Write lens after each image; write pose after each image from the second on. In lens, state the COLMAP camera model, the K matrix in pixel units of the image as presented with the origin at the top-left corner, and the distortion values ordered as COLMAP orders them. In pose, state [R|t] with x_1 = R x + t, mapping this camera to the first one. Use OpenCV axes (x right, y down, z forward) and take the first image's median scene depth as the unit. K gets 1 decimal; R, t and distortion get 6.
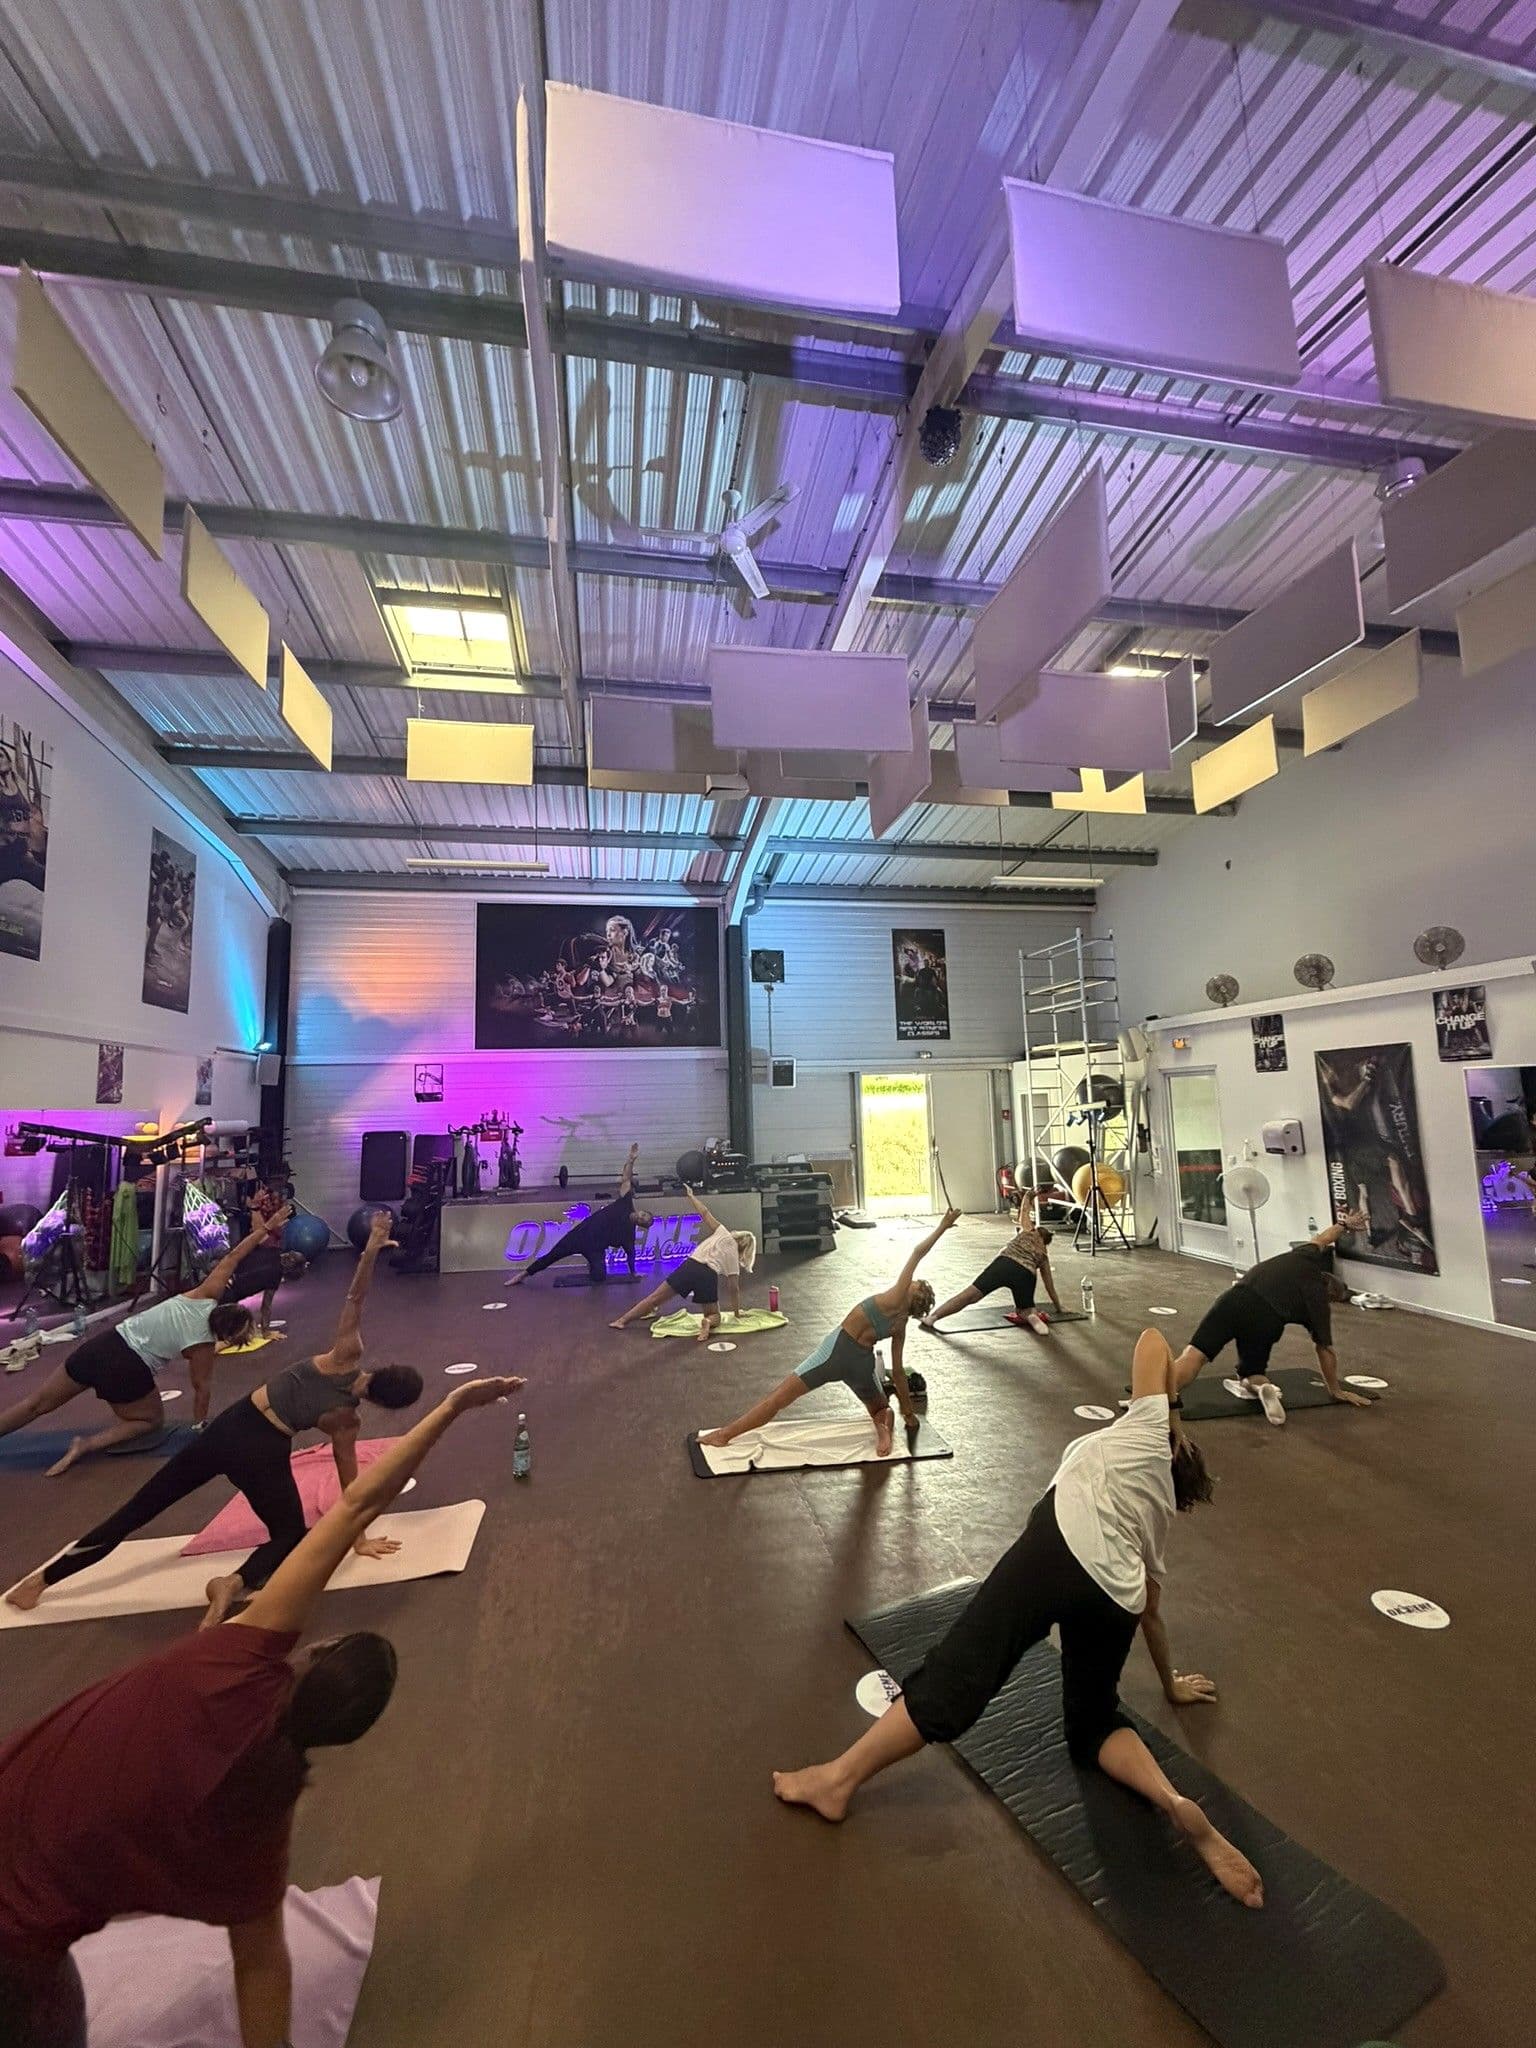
lens RADIAL K [[812.8, 0, 771.8], [0, 812.8, 1016.3], [0, 0, 1]] dist [-0.004872, -0.000021]
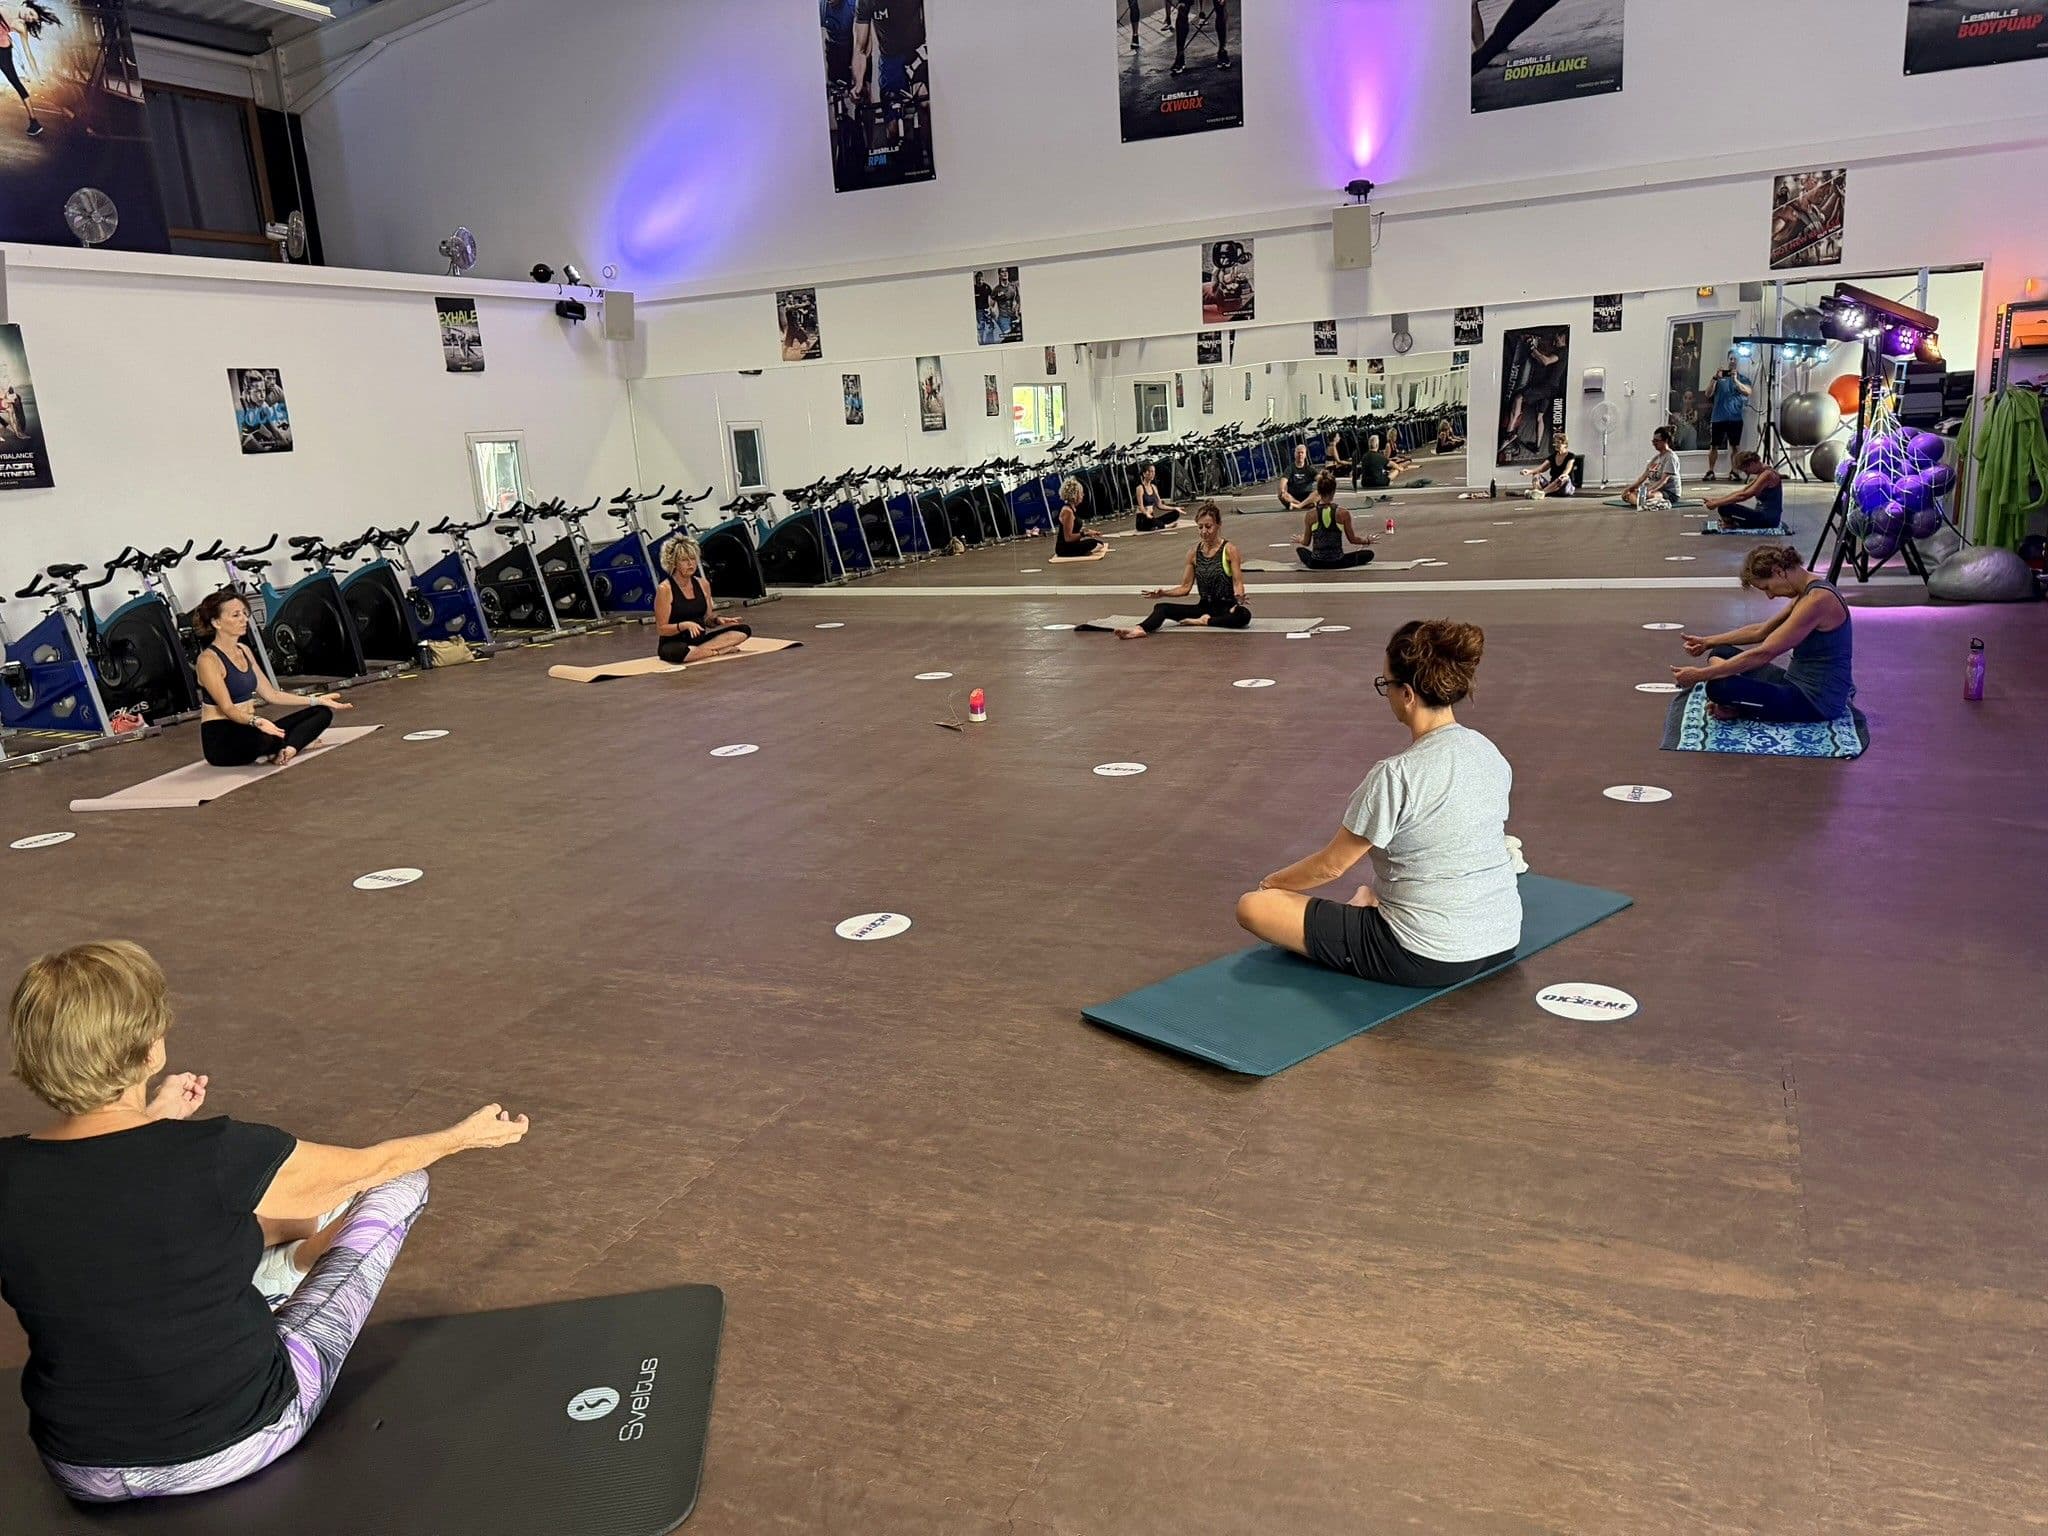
lens RADIAL K [[1467.6, 0, 1035.0], [0, 1467.6, 770.4], [0, 0, 1]] dist [0.004329, -0.008690]
pose [[-0.589076, 0.243094, -0.770646, 0.350405], [0.165712, 0.969750, 0.179231, 0.117197], [0.790904, -0.022124, -0.611540, 0.769497]]
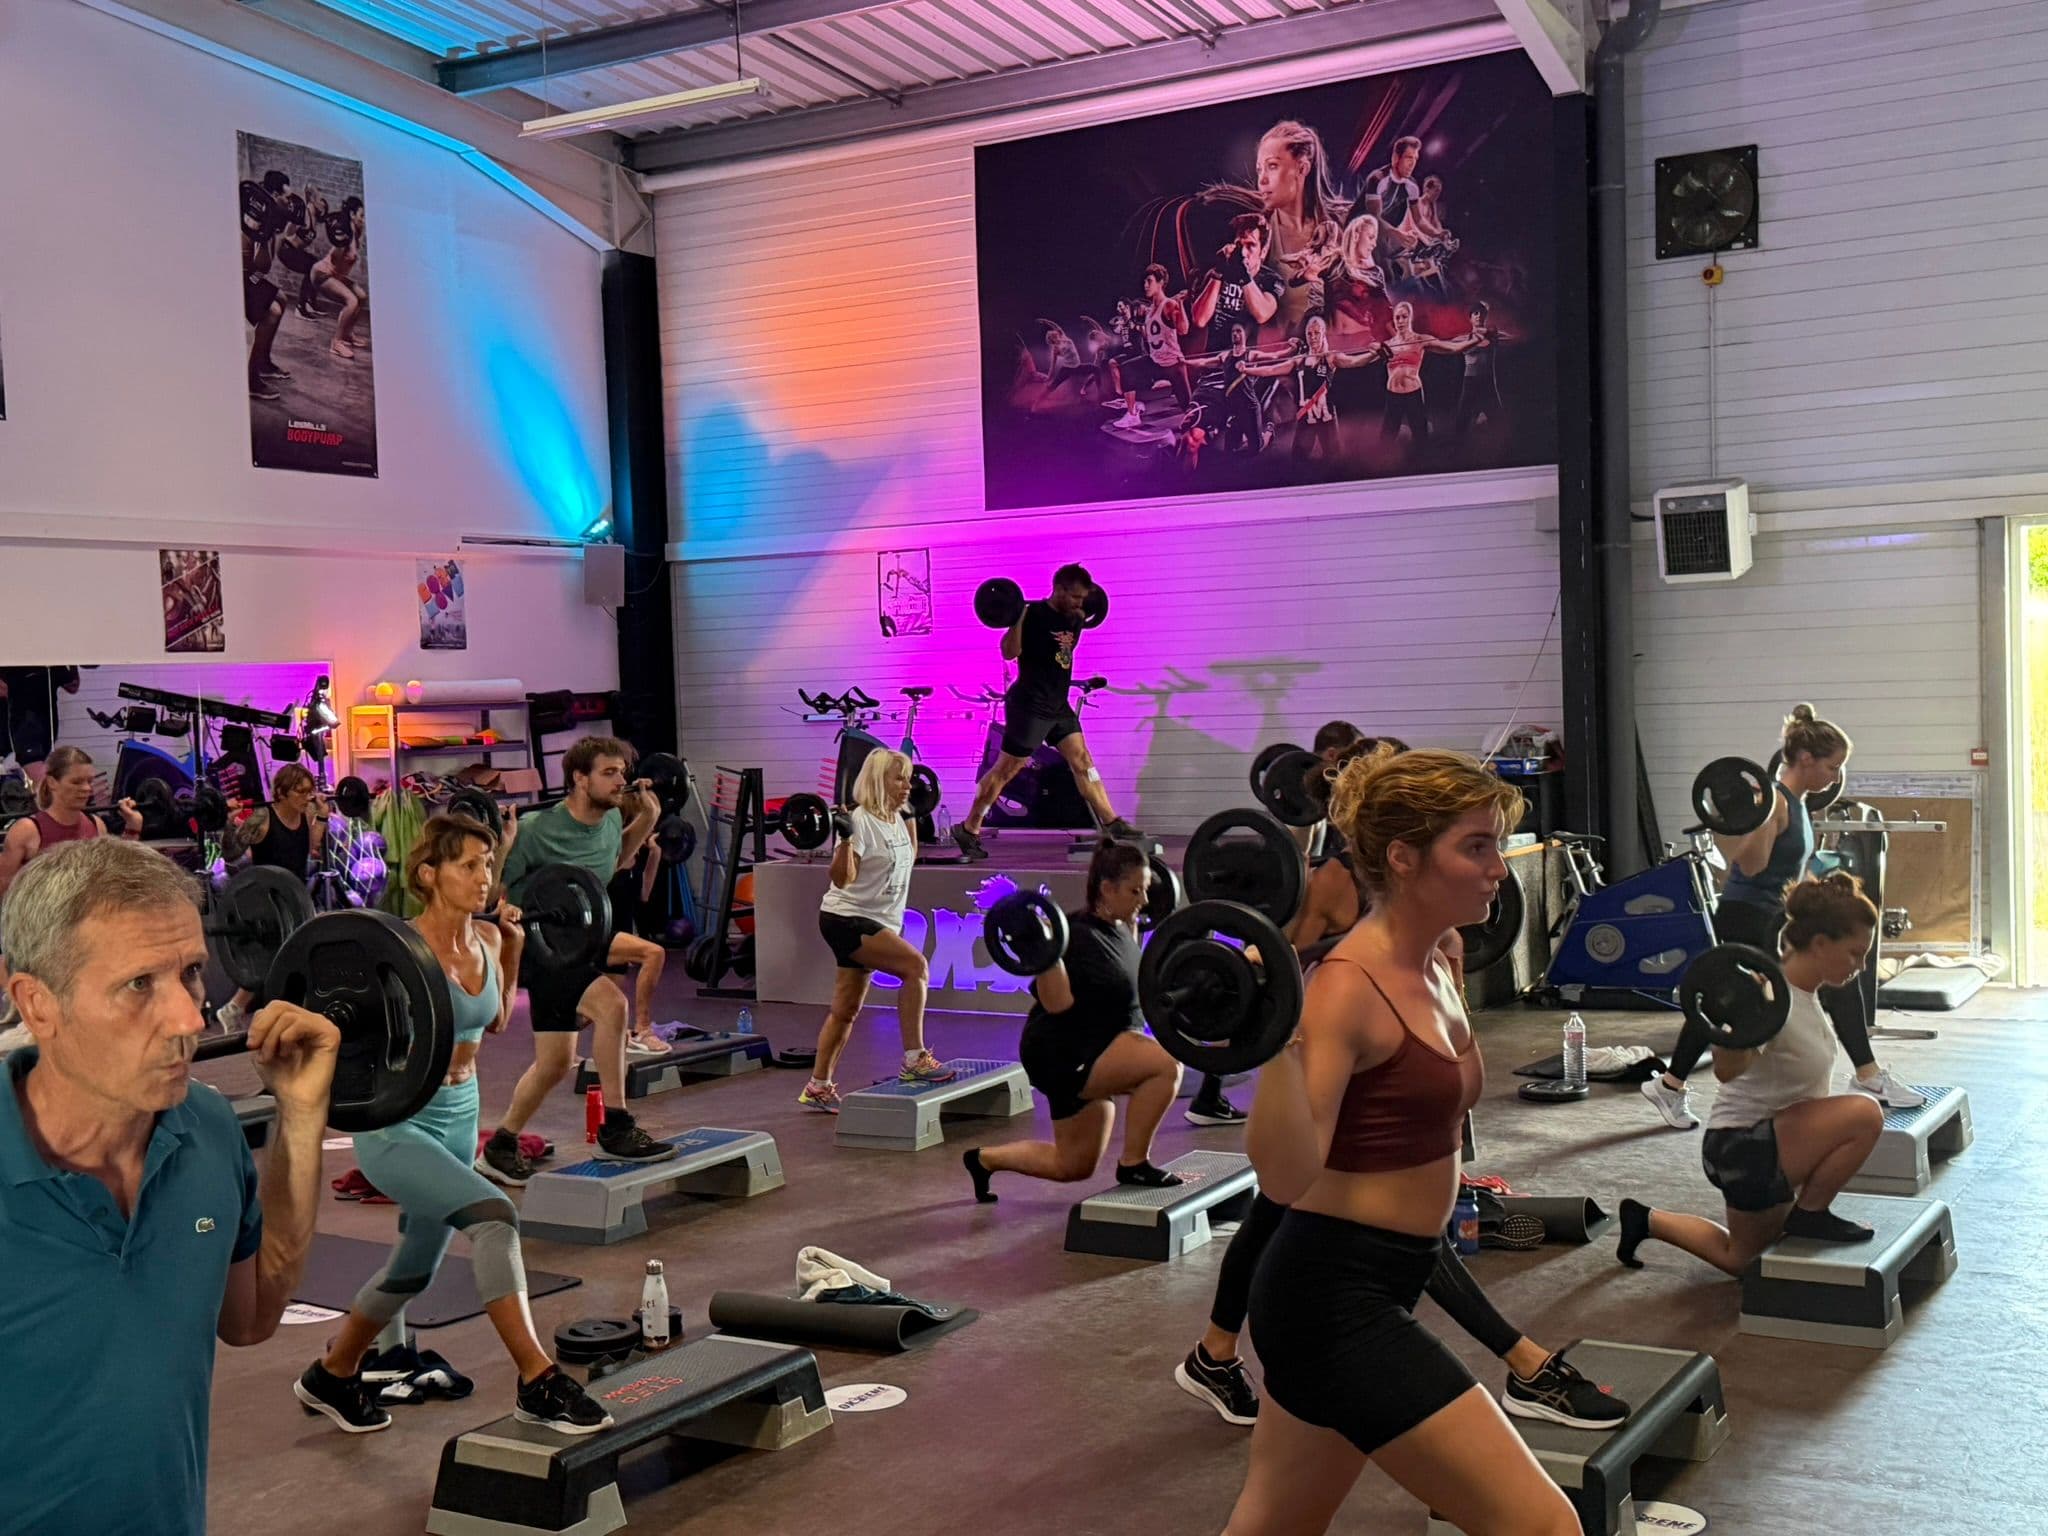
lens RADIAL K [[2388.2, 0, 1025.9], [0, 2388.2, 787.4], [0, 0, 1]] dist [0.212355, -0.504889]
pose [[0.740403, 0.031714, -0.671414, 0.487667], [0.090172, 0.985171, 0.145972, 0.002509], [0.666087, -0.168621, 0.726564, 0.078400]]
